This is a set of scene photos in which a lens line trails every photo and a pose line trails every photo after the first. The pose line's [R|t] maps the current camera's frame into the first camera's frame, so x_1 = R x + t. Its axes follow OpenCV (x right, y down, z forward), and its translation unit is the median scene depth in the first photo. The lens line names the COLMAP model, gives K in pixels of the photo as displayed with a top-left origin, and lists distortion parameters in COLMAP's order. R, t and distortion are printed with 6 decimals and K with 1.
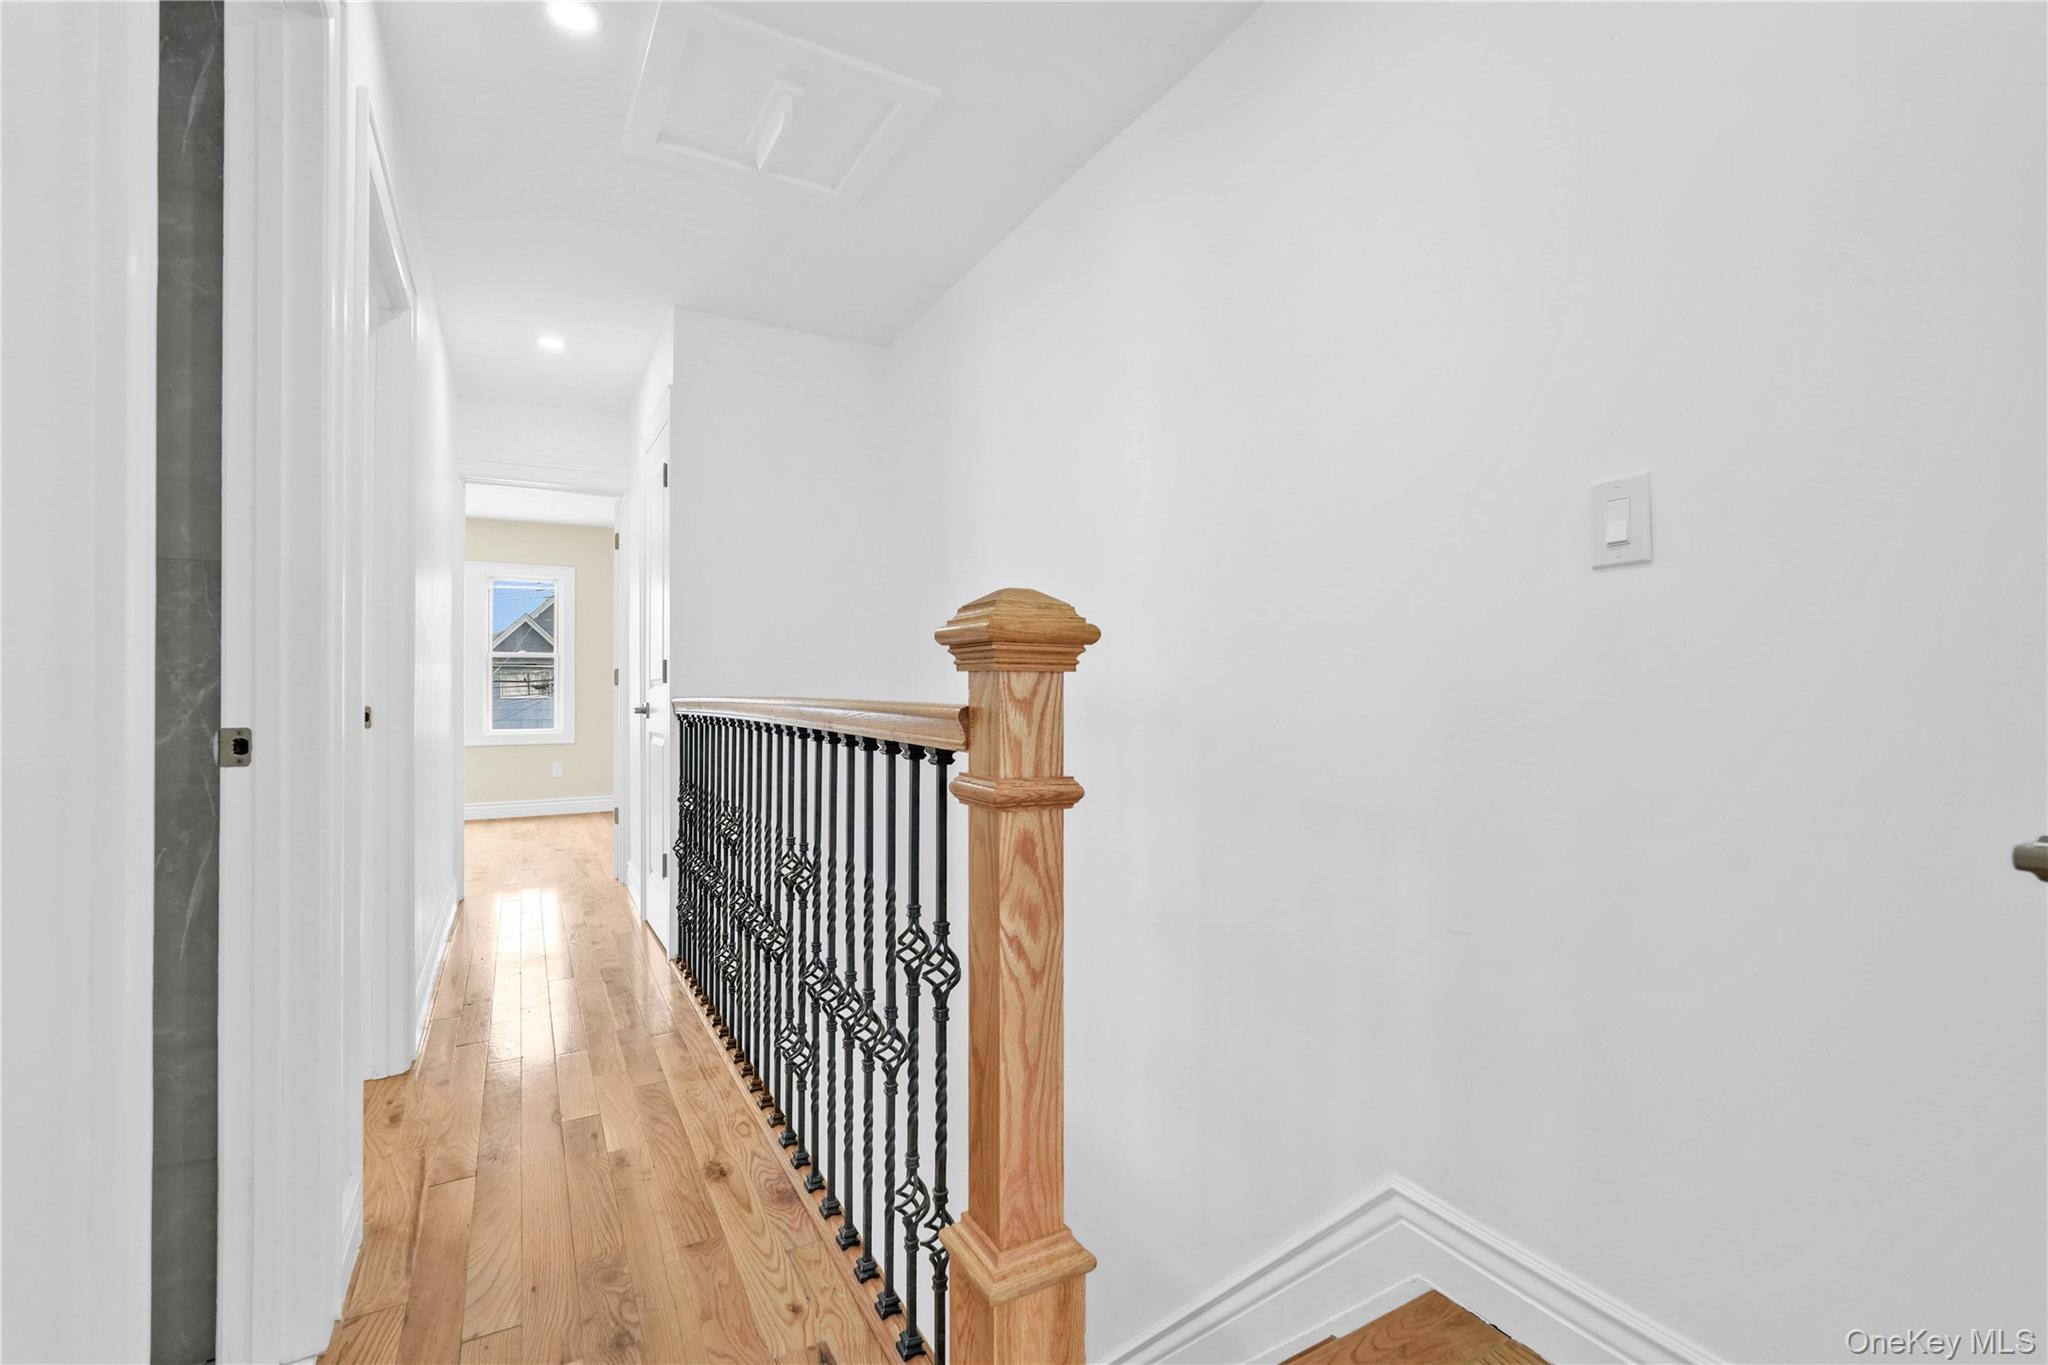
lens RADIAL K [[914.1, 0, 1024.0], [0, 914.1, 682.5], [0, 0, 1]] dist [0.001815, 0.001141]
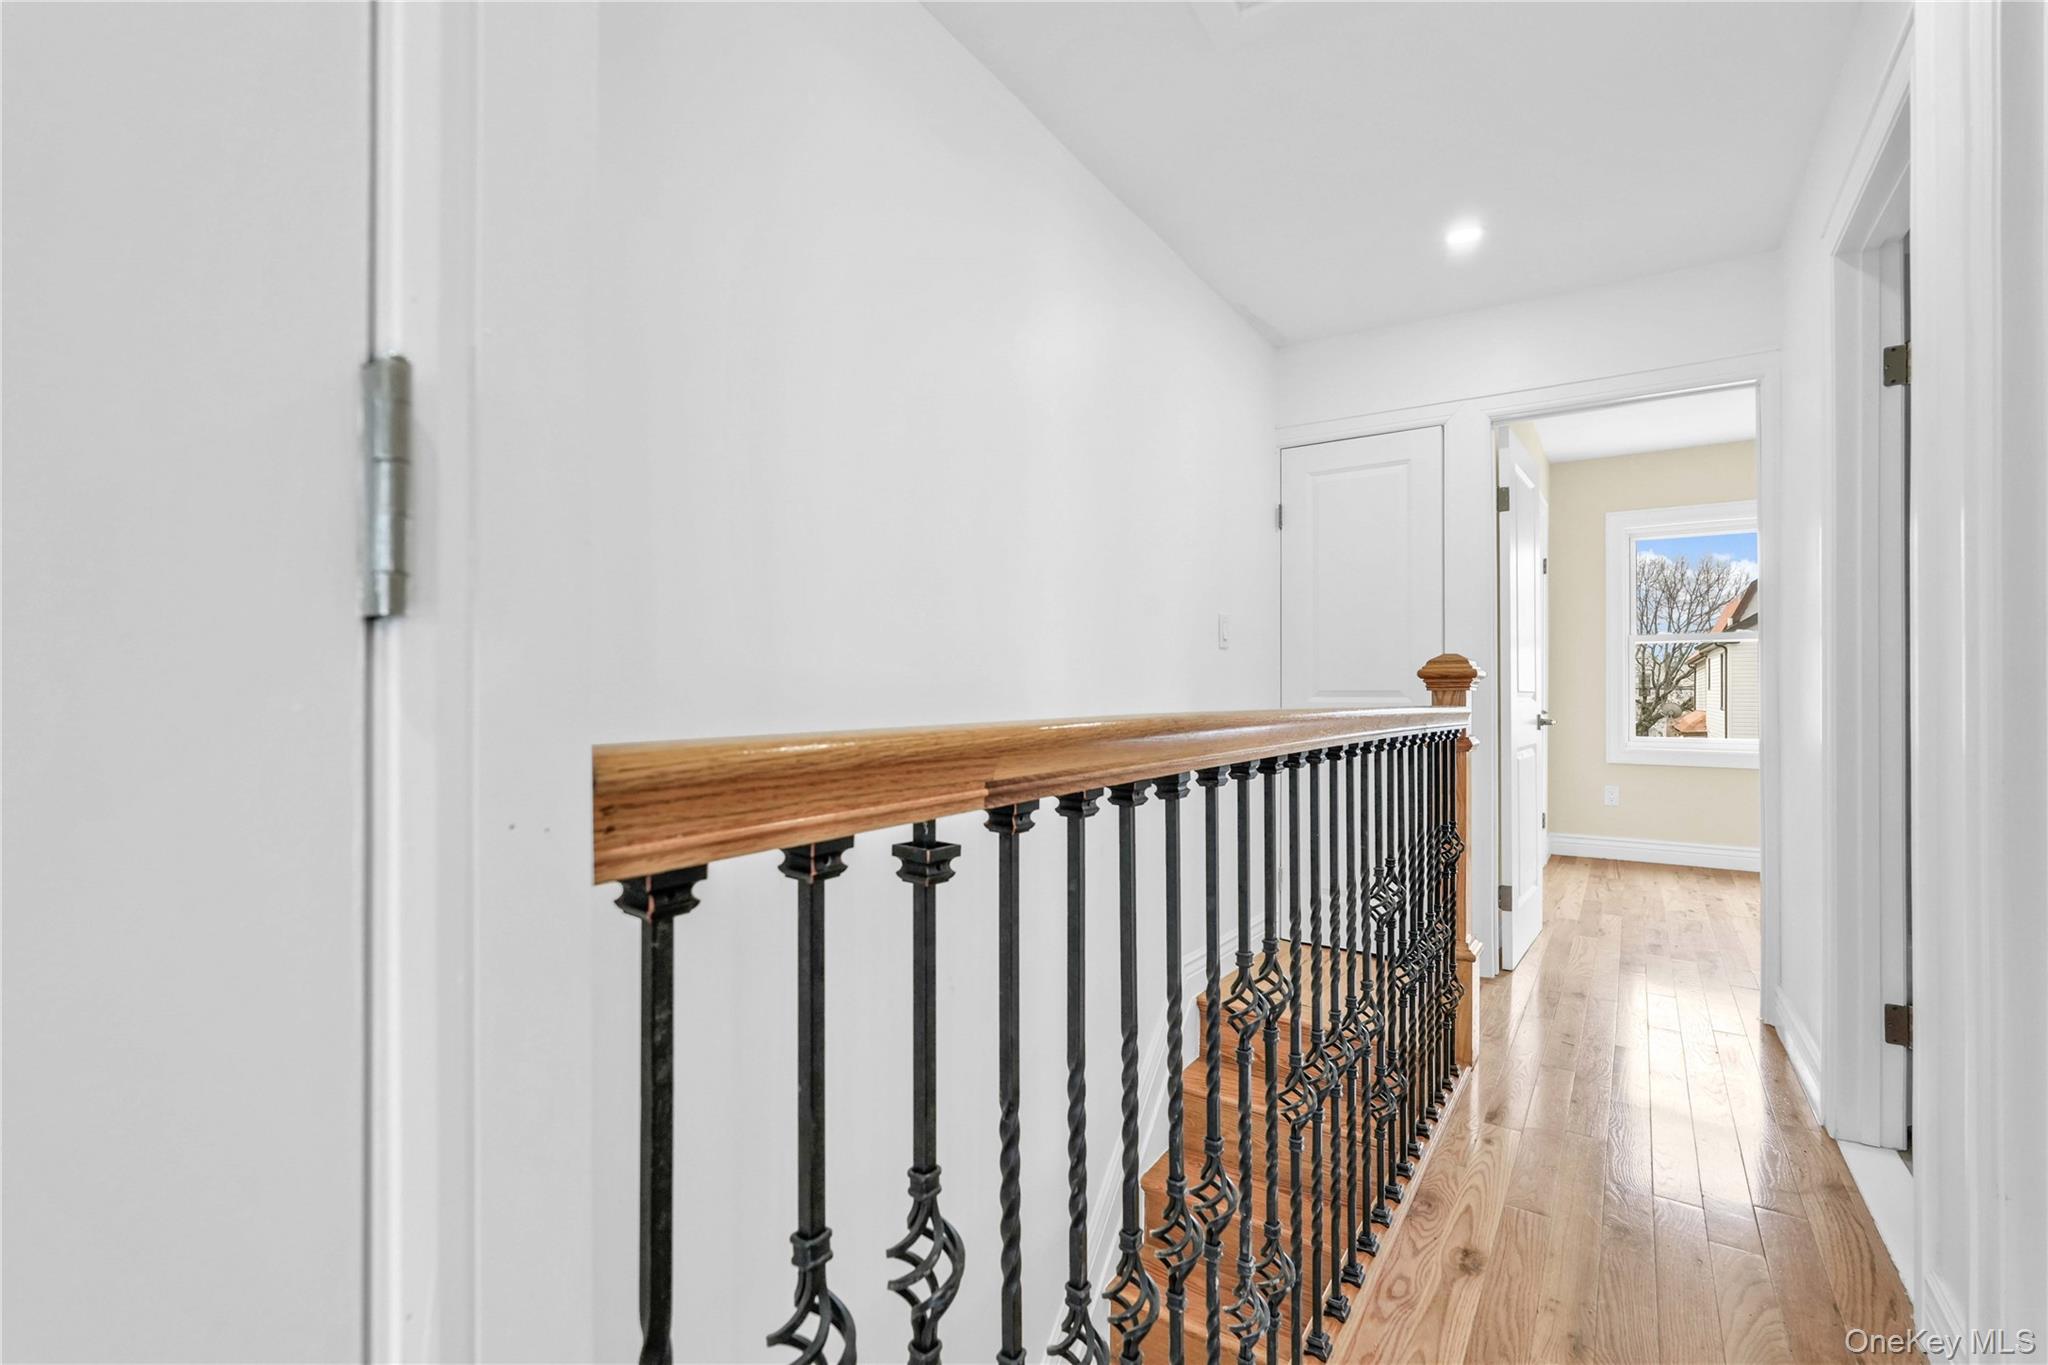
lens RADIAL K [[914.1, 0, 1024.0], [0, 914.1, 682.5], [0, 0, 1]] dist [0.001815, 0.001141]
pose [[-0.457769, 0.017902, 0.888891, -0.896368], [-0.003137, 0.999759, -0.021750, 0.013967], [-0.889066, -0.012744, -0.457603, 1.732351]]
